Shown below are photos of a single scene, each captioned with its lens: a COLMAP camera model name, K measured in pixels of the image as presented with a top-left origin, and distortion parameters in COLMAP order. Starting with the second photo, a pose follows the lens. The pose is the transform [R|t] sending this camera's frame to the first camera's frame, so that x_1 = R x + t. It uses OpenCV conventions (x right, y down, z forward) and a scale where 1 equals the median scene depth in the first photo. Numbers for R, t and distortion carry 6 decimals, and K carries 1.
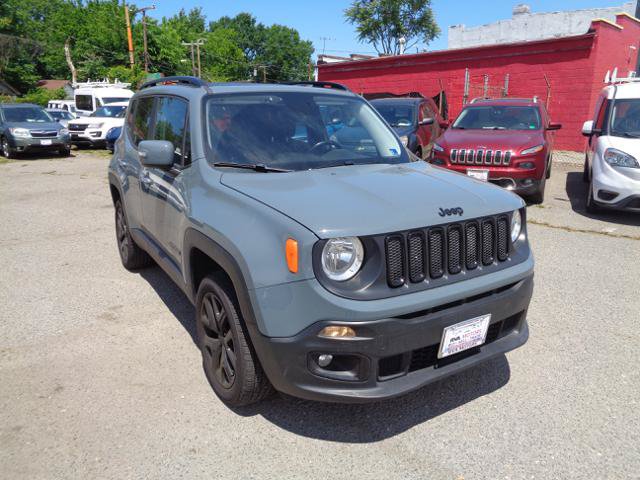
lens RADIAL K [[465.6, 0, 321.1], [0, 465.6, 239.9], [0, 0, 1]] dist [-0.000566, -0.000200]
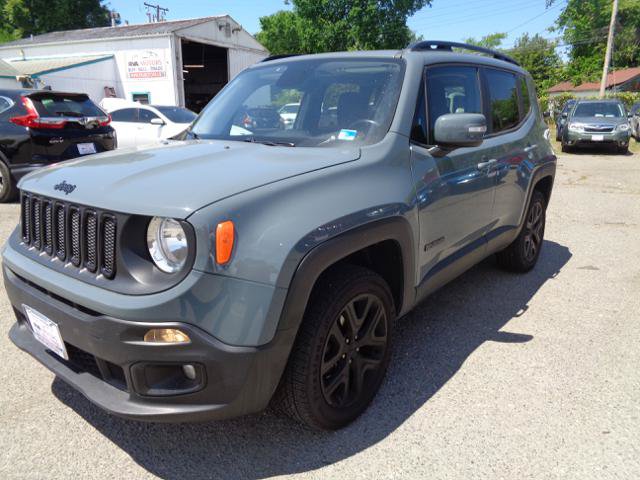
lens RADIAL K [[470.9, 0, 321.3], [0, 470.9, 244.0], [0, 0, 1]] dist [0.001057, -0.001372]
pose [[0.331842, 0.245173, -0.910918, 0.371082], [-0.238736, 0.956027, 0.170345, -0.065517], [0.912626, 0.160941, 0.375782, 0.335414]]
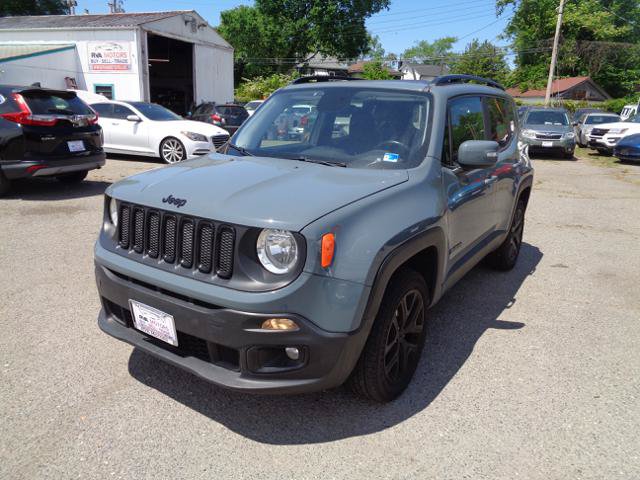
lens RADIAL K [[465.6, 0, 321.1], [0, 465.6, 239.9], [0, 0, 1]] dist [-0.000566, -0.000200]
pose [[0.413064, 0.249842, -0.875761, 0.393039], [-0.259941, 0.953973, 0.149550, -0.063933], [0.872816, 0.165872, 0.458997, 0.248354]]
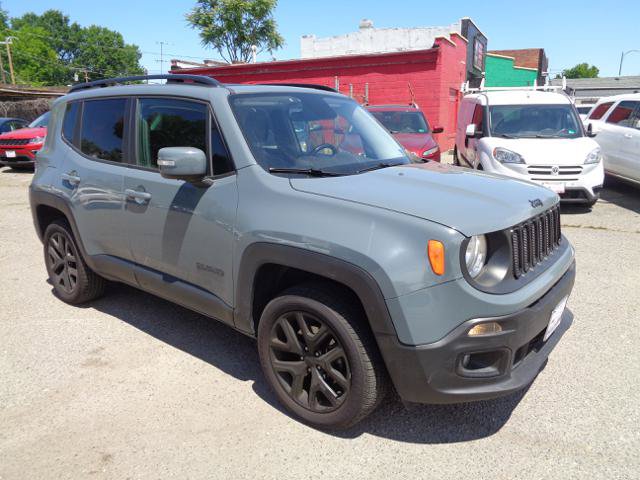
lens RADIAL K [[469.1, 0, 320.0], [0, 469.1, 240.0], [0, 0, 1]] dist [-0.002022, 0.003119]
pose [[0.945645, -0.086338, 0.313530, -0.159655], [0.091821, 0.995772, -0.002736, -0.005954], [-0.311968, 0.031376, 0.949574, 0.039931]]
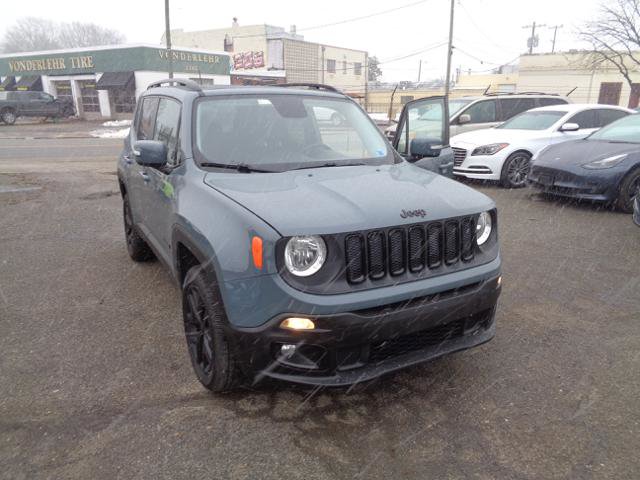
lens RADIAL K [[465.6, 0, 321.1], [0, 465.6, 239.9], [0, 0, 1]] dist [-0.000566, -0.000200]
pose [[0.998745, 0.020604, -0.045652, 0.035739], [-0.020200, 0.999753, 0.009293, -0.001991], [0.045832, -0.008359, 0.998914, -0.019563]]
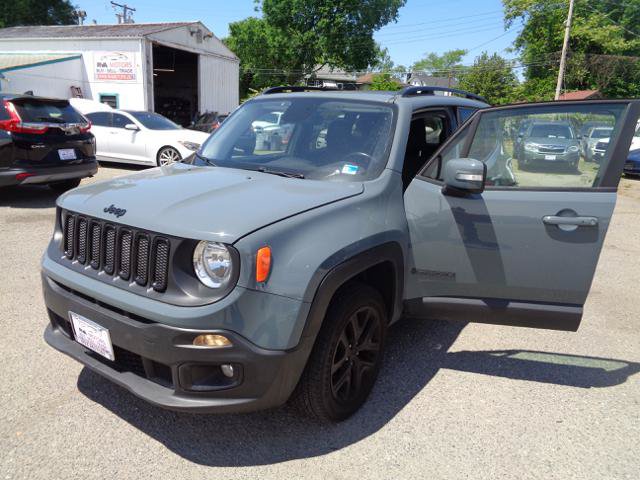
lens RADIAL K [[469.1, 0, 320.0], [0, 469.1, 240.0], [0, 0, 1]] dist [-0.002022, 0.003119]
pose [[0.395617, 0.234691, -0.887923, 0.402053], [-0.271244, 0.953530, 0.131178, -0.074739], [0.877447, 0.188948, 0.440891, 0.285989]]
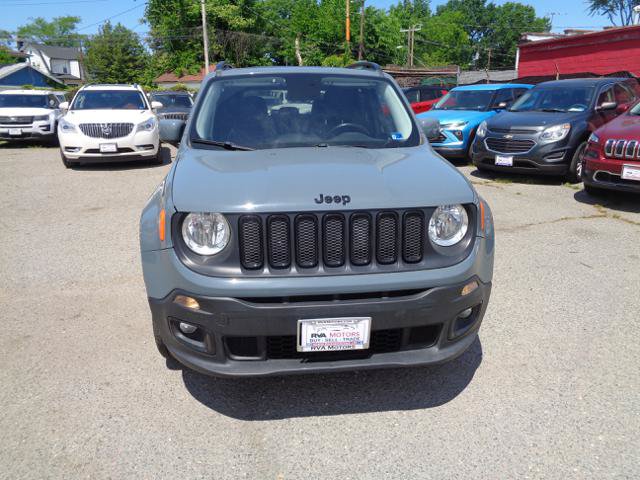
lens RADIAL K [[465.6, 0, 321.1], [0, 465.6, 239.9], [0, 0, 1]] dist [-0.000566, -0.000200]
pose [[0.902873, 0.117548, -0.413524, 0.194281], [-0.106201, 0.993066, 0.050414, -0.007285], [0.416583, -0.001601, 0.909096, 0.045495]]
